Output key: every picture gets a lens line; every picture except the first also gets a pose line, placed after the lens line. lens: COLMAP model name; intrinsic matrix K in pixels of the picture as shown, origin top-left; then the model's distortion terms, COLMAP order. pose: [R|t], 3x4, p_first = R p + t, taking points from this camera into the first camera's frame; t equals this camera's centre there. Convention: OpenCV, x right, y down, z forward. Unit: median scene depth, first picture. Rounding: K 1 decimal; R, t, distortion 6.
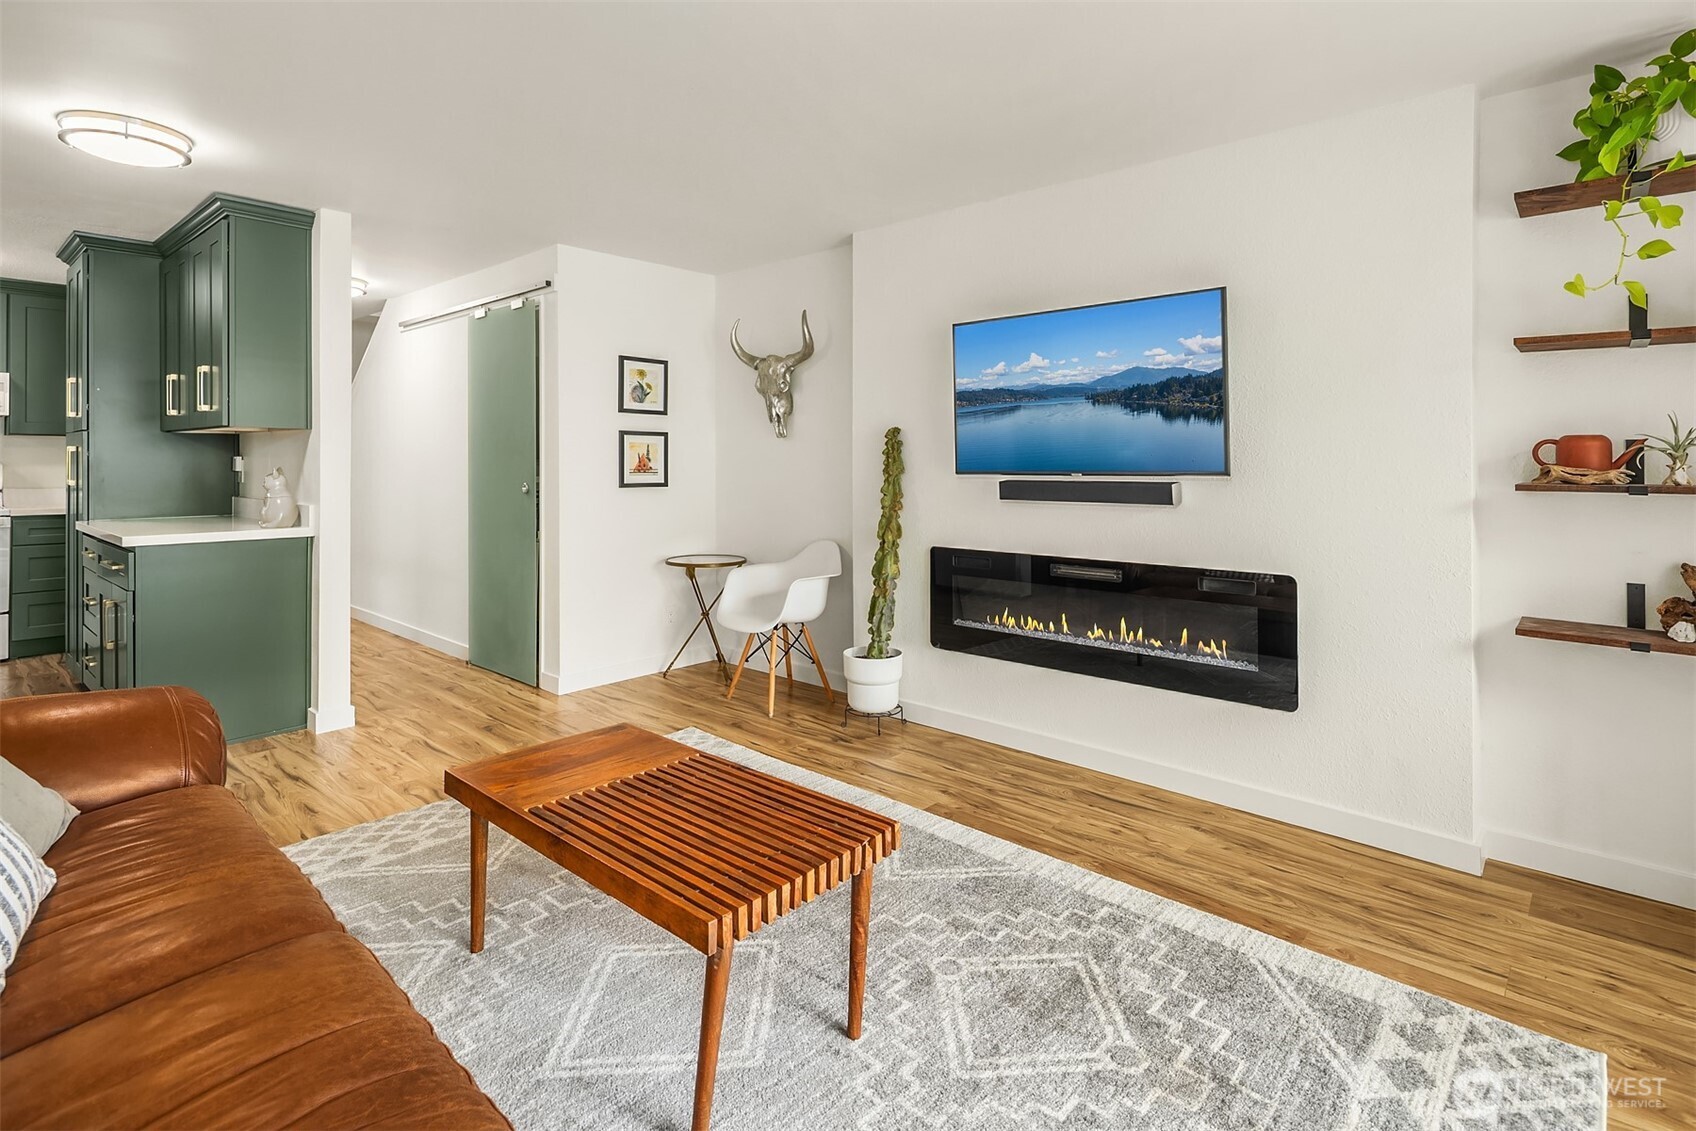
lens RADIAL K [[839.3, 0, 841.1], [0, 839.3, 475.5], [0, 0, 1]] dist [-0.002020, -0.000750]
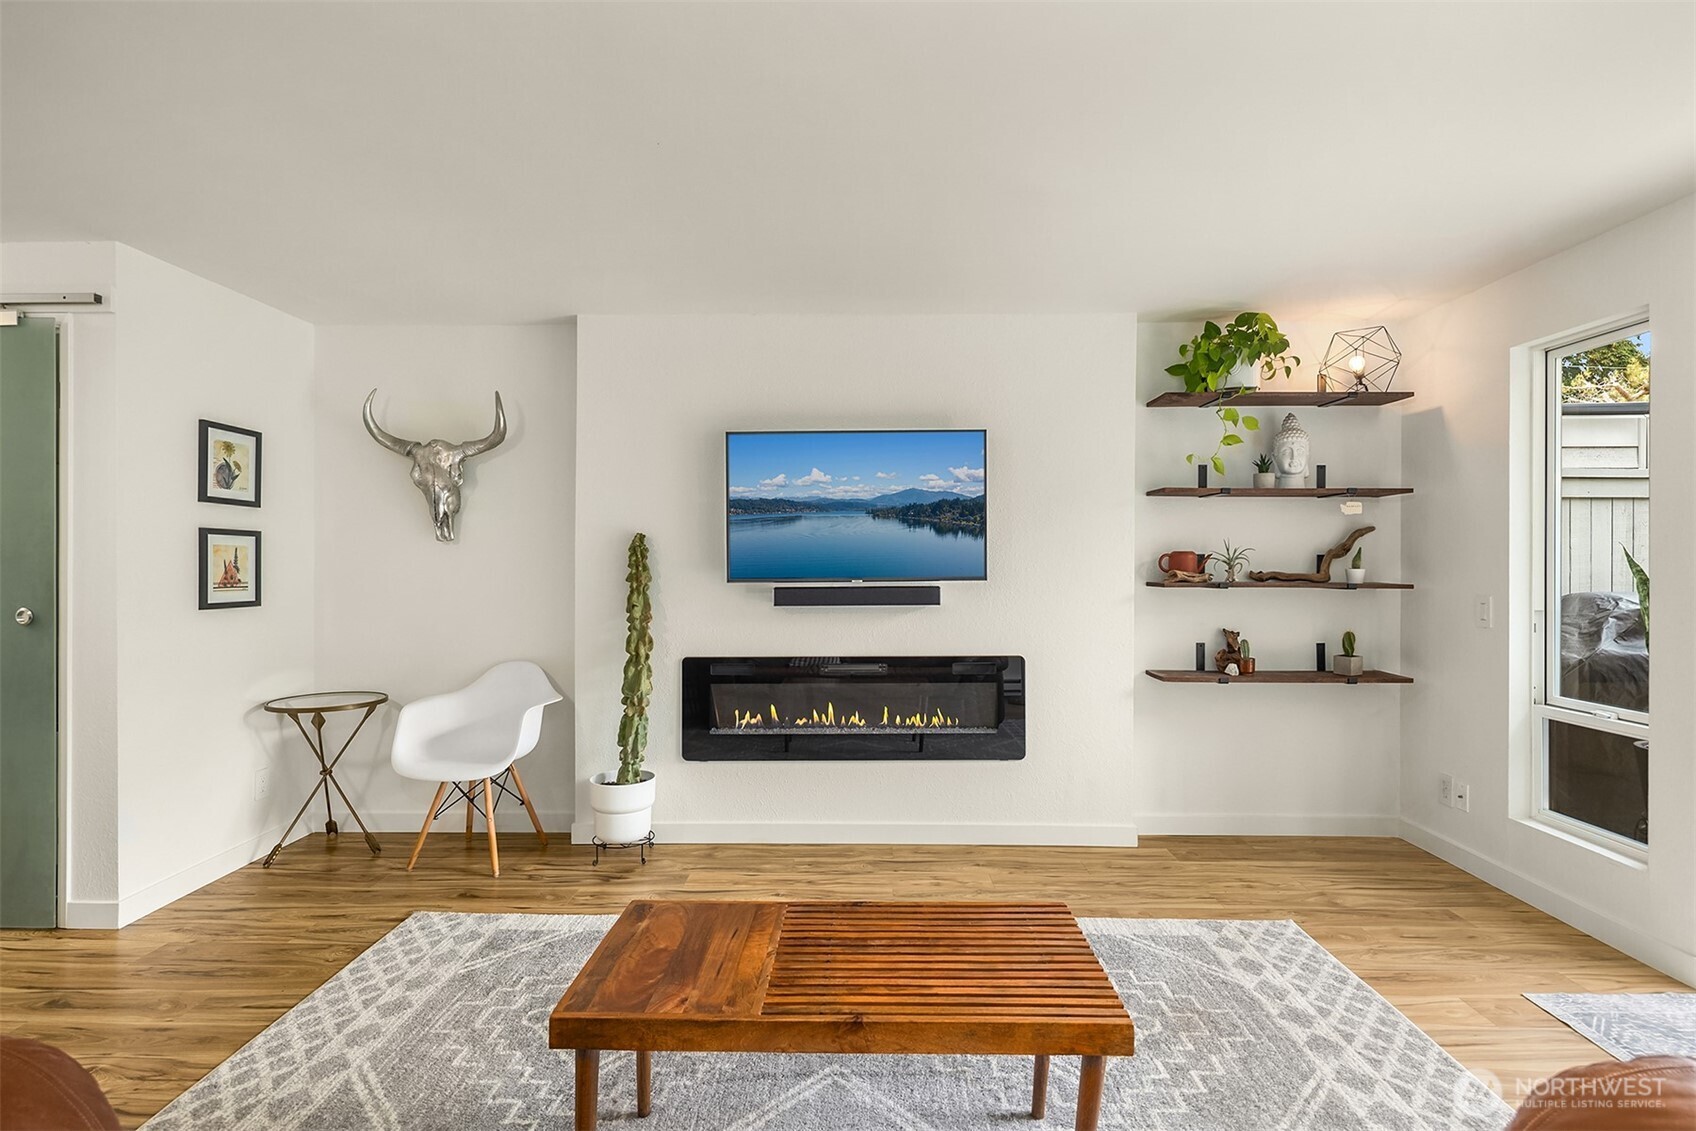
lens RADIAL K [[831.2, 0, 848.0], [0, 831.2, 565.5], [0, 0, 1]] dist [0.003858, -0.000214]
pose [[0.745089, -0.009915, 0.666892, -0.415382], [0.013833, 0.999904, -0.000589, -0.018812], [-0.666822, 0.009664, 0.745154, 0.167335]]
